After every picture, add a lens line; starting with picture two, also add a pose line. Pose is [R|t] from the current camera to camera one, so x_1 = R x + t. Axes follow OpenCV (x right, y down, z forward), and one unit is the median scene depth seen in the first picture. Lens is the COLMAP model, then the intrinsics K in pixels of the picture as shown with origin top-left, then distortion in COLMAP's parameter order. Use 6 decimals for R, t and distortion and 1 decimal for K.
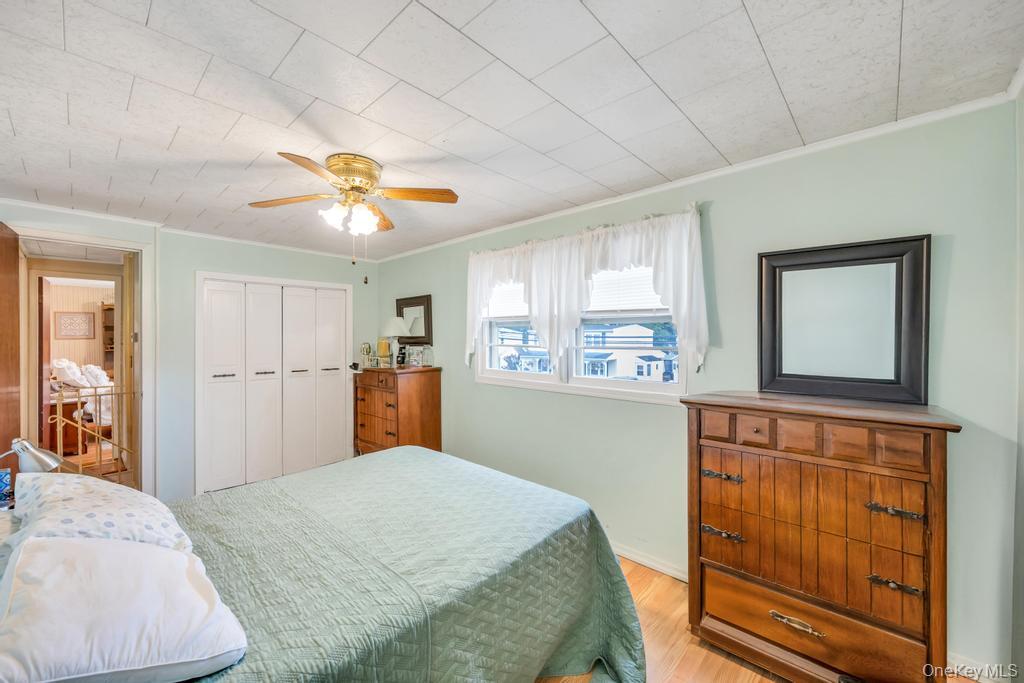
lens RADIAL K [[405.1, 0, 513.4], [0, 405.1, 339.1], [0, 0, 1]] dist [-0.000054, -0.000108]
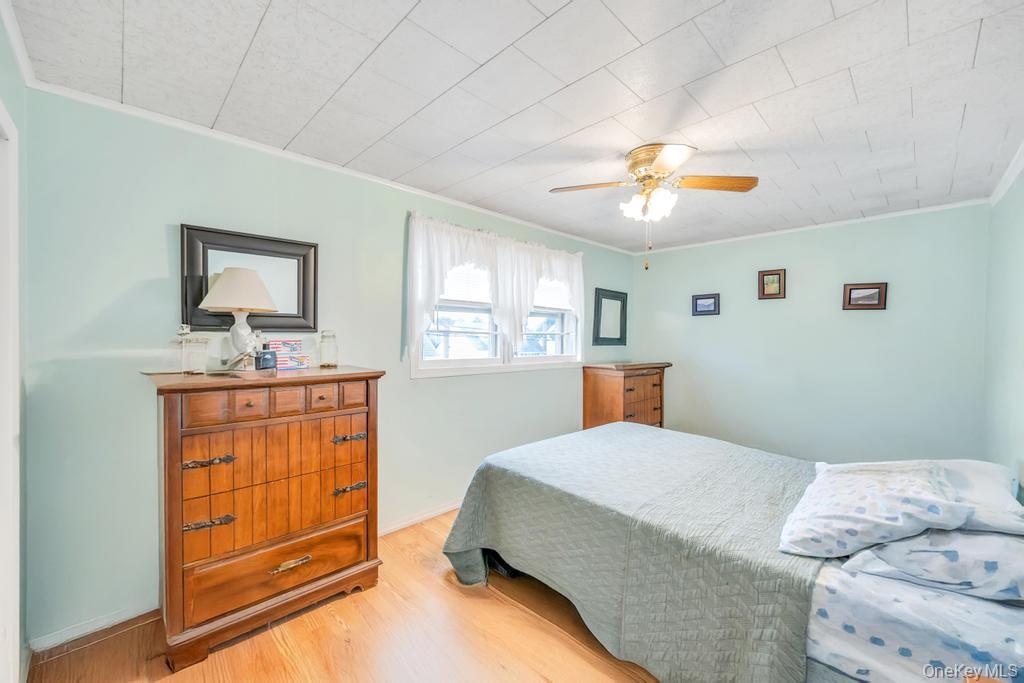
lens RADIAL K [[405.1, 0, 513.4], [0, 405.1, 339.1], [0, 0, 1]] dist [-0.000054, -0.000108]
pose [[0.051044, -0.028685, 0.998284, -1.009065], [-0.029557, 0.999106, 0.030220, 0.000739], [-0.998259, -0.031049, 0.050151, 0.879288]]
